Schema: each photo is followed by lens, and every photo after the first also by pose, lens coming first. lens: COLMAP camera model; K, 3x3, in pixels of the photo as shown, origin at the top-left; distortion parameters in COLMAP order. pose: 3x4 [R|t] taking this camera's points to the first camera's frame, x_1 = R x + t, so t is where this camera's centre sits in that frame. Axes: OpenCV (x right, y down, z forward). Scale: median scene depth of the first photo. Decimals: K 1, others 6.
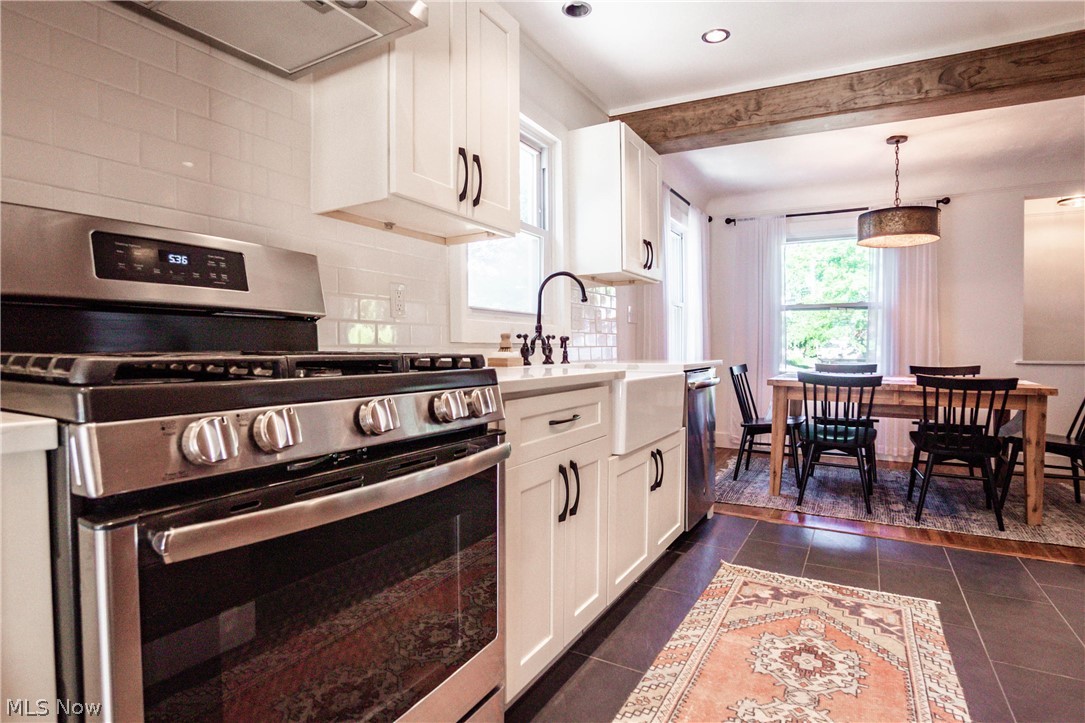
lens RADIAL K [[561.4, 0, 543.3], [0, 561.4, 367.0], [0, 0, 1]] dist [-0.081742, 0.027764]
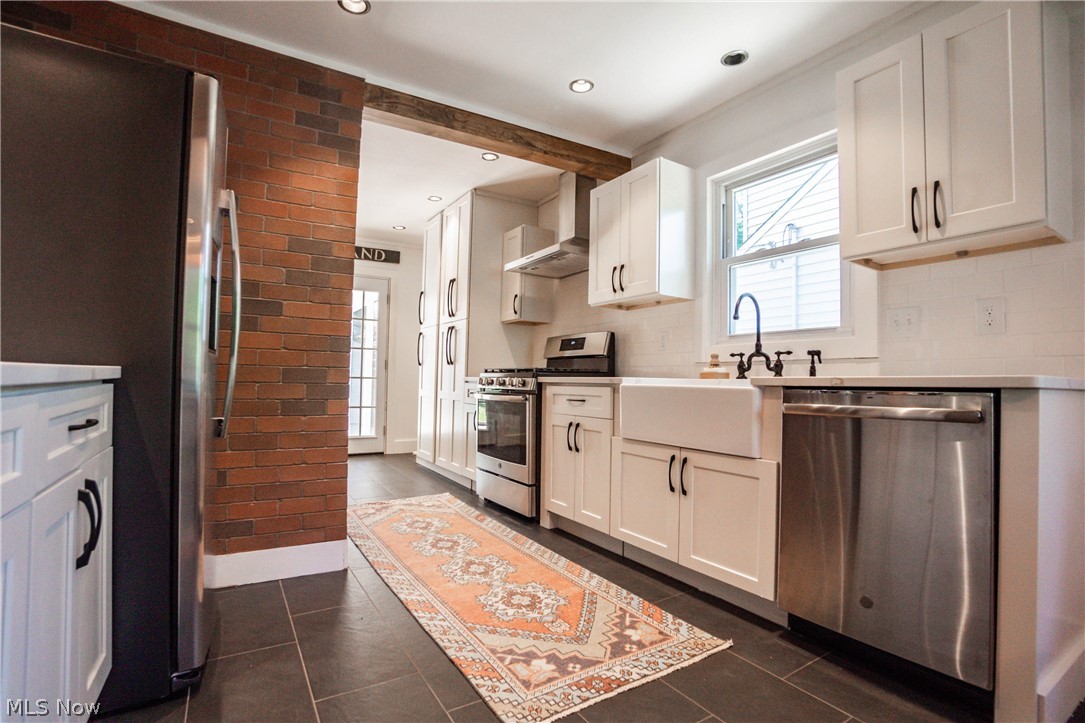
lens RADIAL K [[519.5, 0, 552.9], [0, 519.5, 365.3], [0, 0, 1]] dist [-0.054121, 0.000270]
pose [[-0.456572, -0.034116, -0.889032, 1.098271], [-0.044980, 0.998872, -0.015231, 0.001726], [0.888549, 0.033034, -0.457592, 1.133931]]
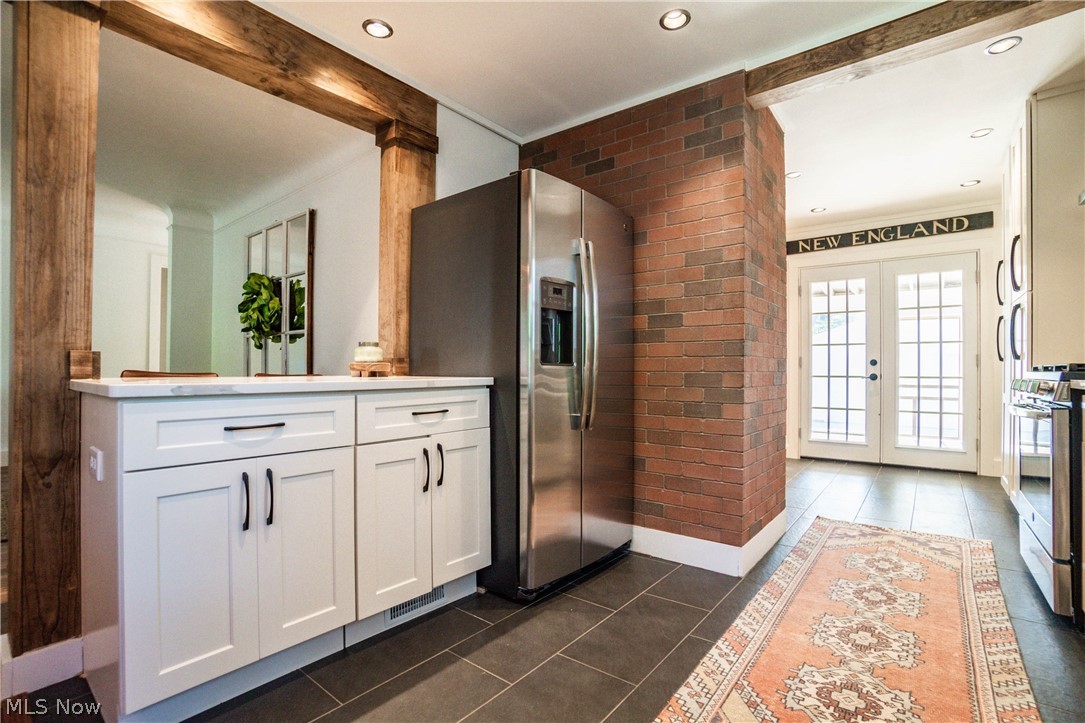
lens RADIAL K [[506.7, 0, 546.8], [0, 506.7, 365.1], [0, 0, 1]] dist [-0.071302, 0.024972]
pose [[-0.989980, -0.002174, 0.141193, 0.616473], [0.000629, 0.999804, 0.019806, -0.022575], [-0.141209, 0.019697, -0.989784, 1.314669]]
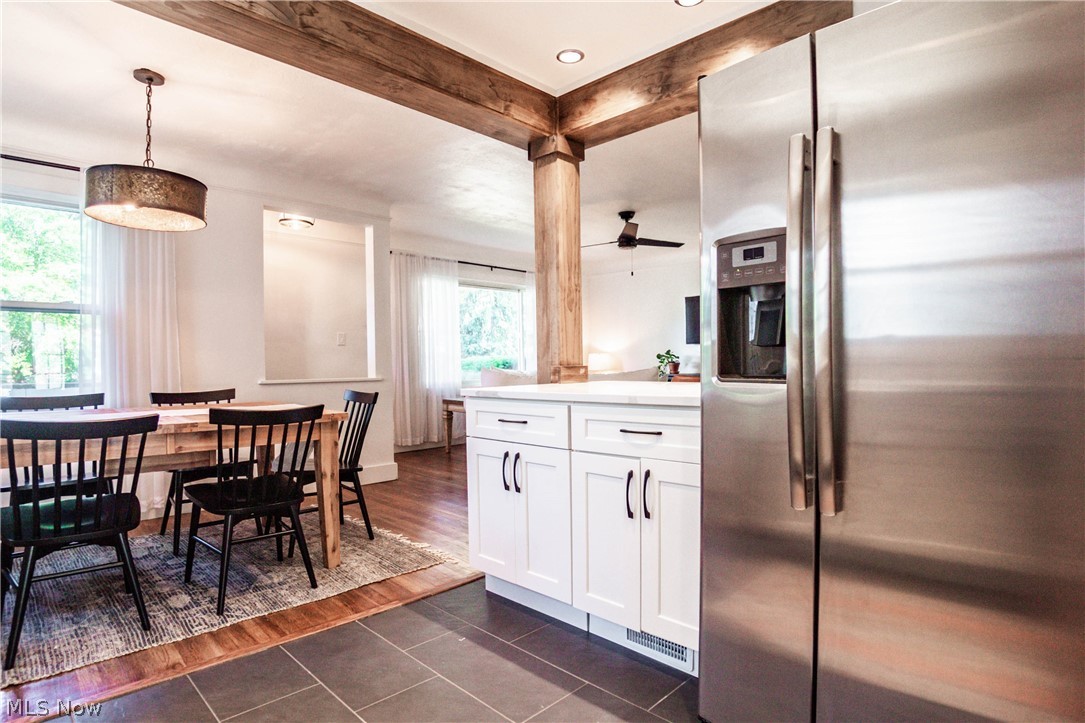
lens RADIAL K [[575.6, 0, 547.4], [0, 575.6, 365.8], [0, 0, 1]] dist [-0.078466, 0.028046]
pose [[0.247384, -0.008338, 0.968882, 0.123479], [0.040440, 0.999180, -0.001726, -0.028568], [-0.968073, 0.039608, 0.247519, 0.508172]]
